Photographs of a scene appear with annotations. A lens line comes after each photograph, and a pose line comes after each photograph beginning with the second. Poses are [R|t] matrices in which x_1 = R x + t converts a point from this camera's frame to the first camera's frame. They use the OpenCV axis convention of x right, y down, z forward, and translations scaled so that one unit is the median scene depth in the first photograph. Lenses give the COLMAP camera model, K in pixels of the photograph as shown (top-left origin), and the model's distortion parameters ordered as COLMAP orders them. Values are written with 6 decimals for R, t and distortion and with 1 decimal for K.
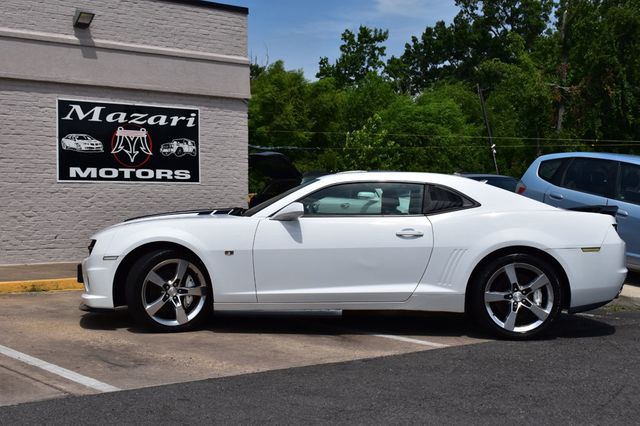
lens RADIAL K [[921.8, 0, 320.0], [0, 921.8, 213.0], [0, 0, 1]] dist [0.018056, -0.028822]
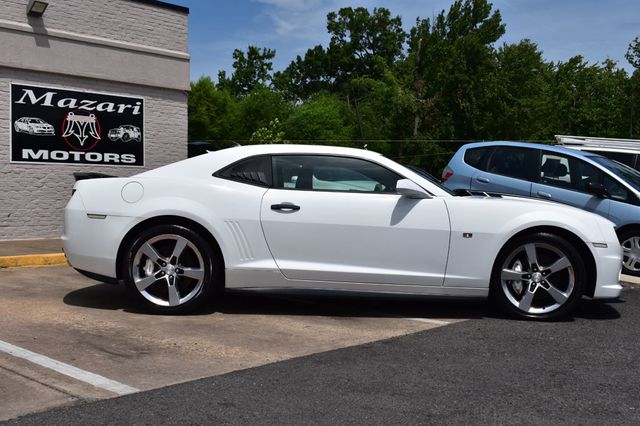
lens RADIAL K [[742.6, 0, 320.0], [0, 742.6, 213.0], [0, 0, 1]] dist [-0.038227, 0.008745]
pose [[0.988697, 0.005099, 0.149843, -0.058793], [-0.007368, 0.999866, 0.014589, 0.007965], [-0.149749, -0.015528, 0.988602, 0.113073]]
